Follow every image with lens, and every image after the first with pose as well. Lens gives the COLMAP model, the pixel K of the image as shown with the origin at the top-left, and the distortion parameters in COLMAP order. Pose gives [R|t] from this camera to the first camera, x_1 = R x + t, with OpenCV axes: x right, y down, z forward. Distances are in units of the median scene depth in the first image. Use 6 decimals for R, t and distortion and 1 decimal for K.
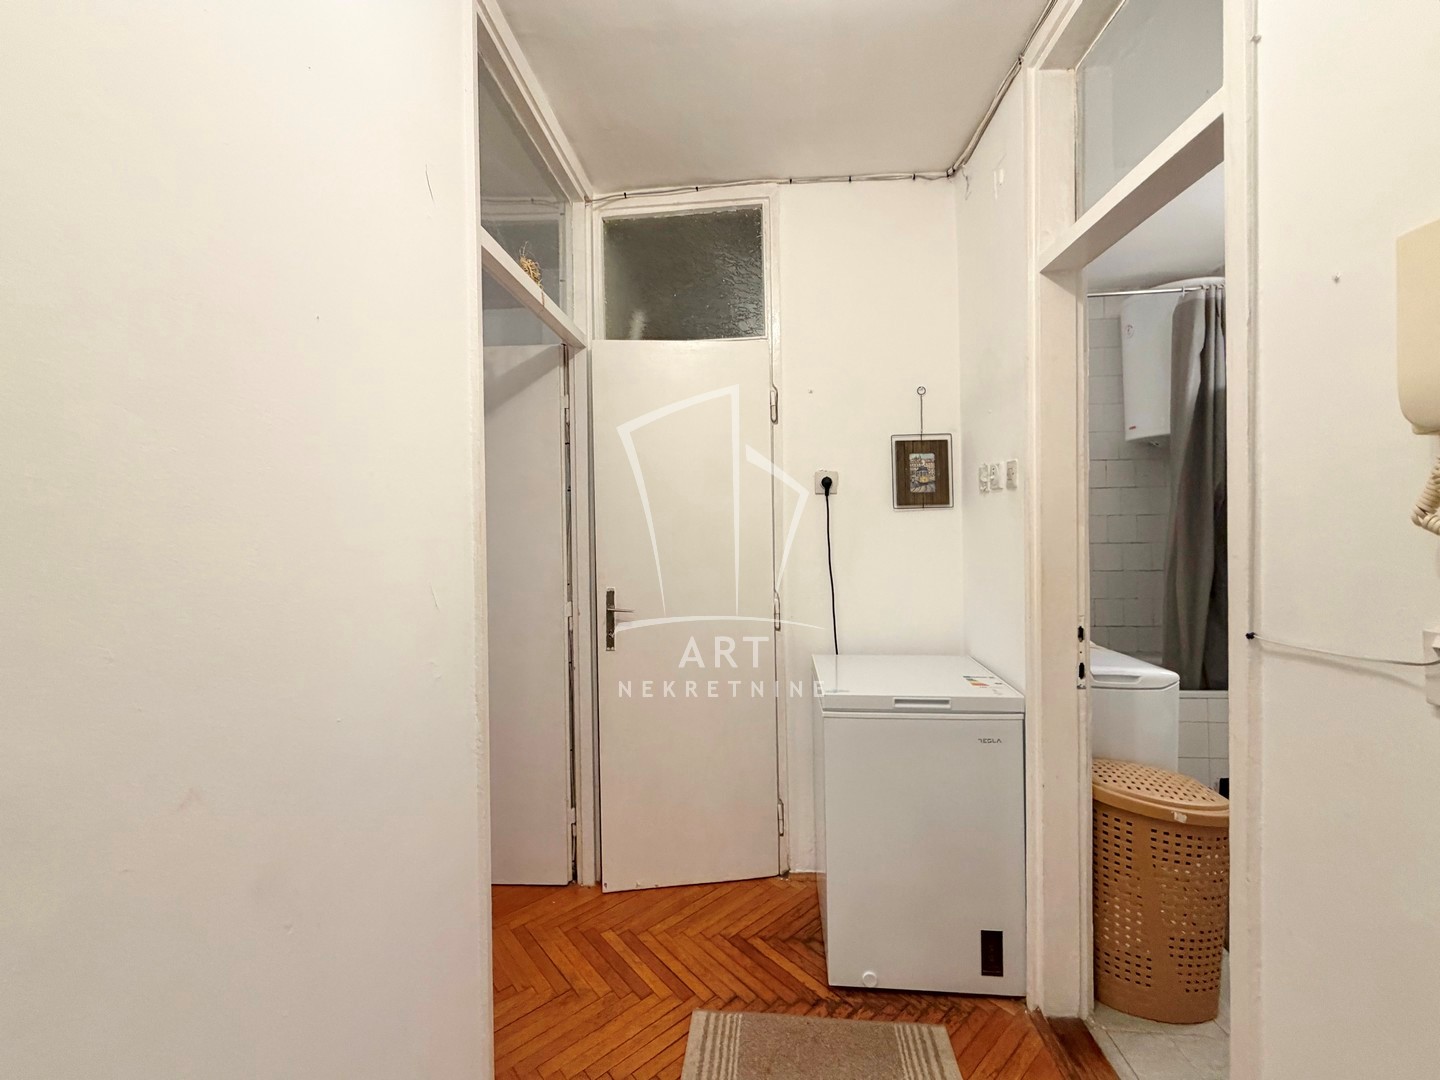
lens RADIAL K [[579.1, 0, 726.0], [0, 579.1, 542.6], [0, 0, 1]] dist [-0.000712, 0.000393]
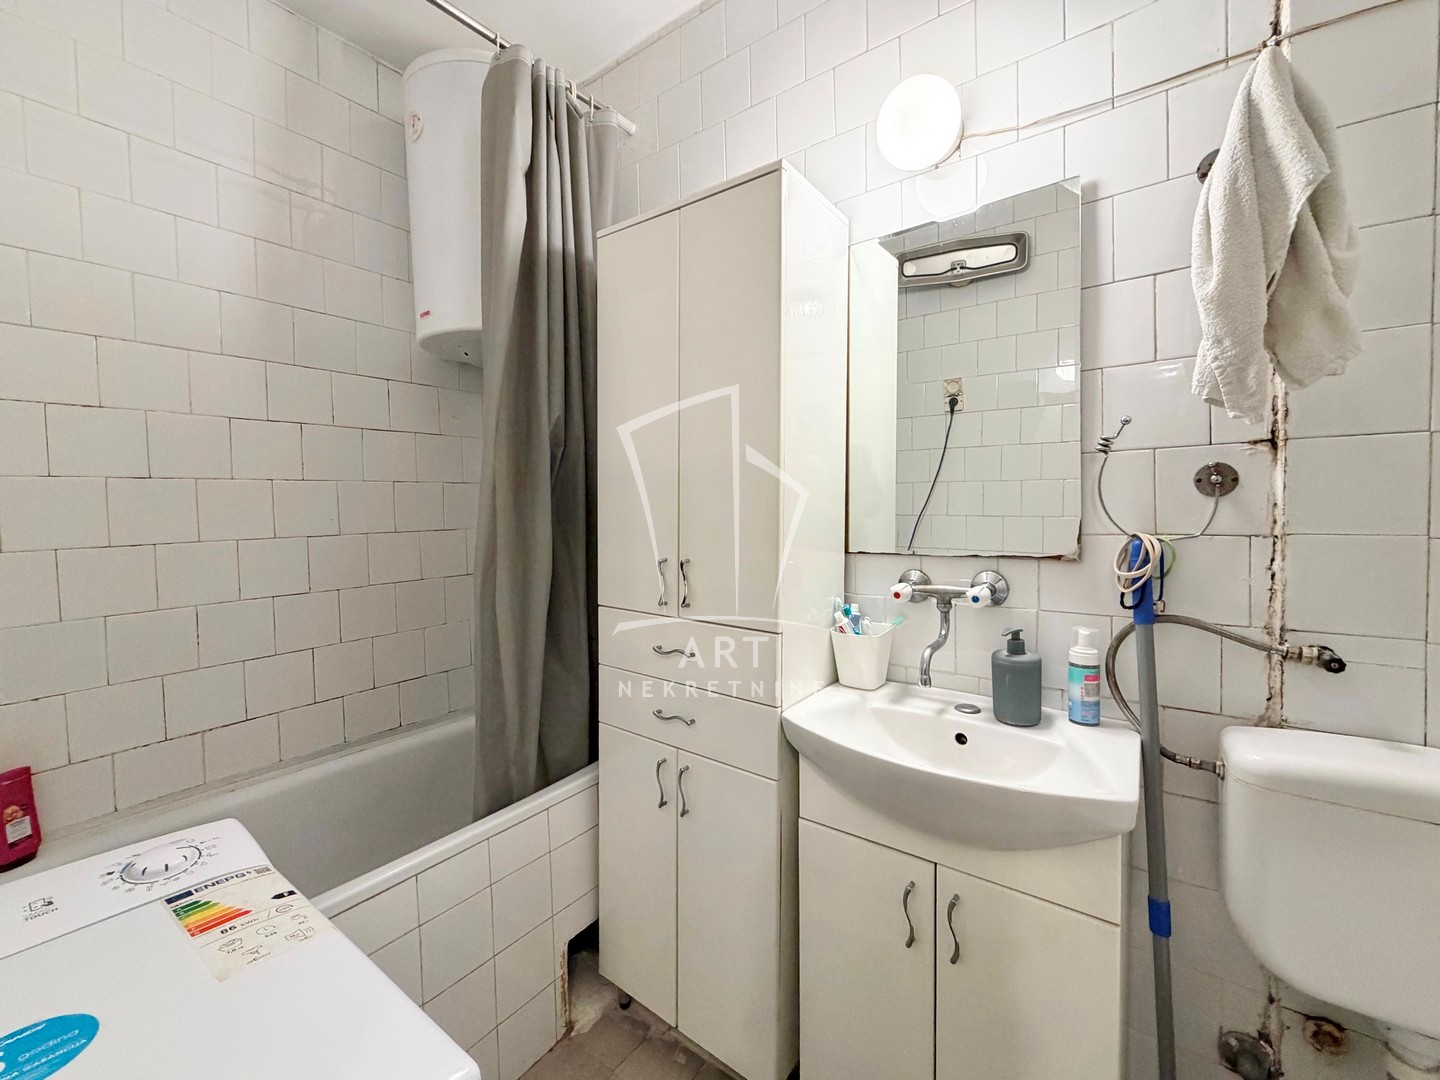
lens RADIAL K [[579.1, 0, 723.9], [0, 579.1, 533.3], [0, 0, 1]] dist [-0.000712, 0.000393]
pose [[0.507354, -0.028115, 0.861279, 0.430013], [0.007091, 0.999570, 0.028453, 0.001239], [-0.861708, -0.008328, 0.507335, 0.553690]]
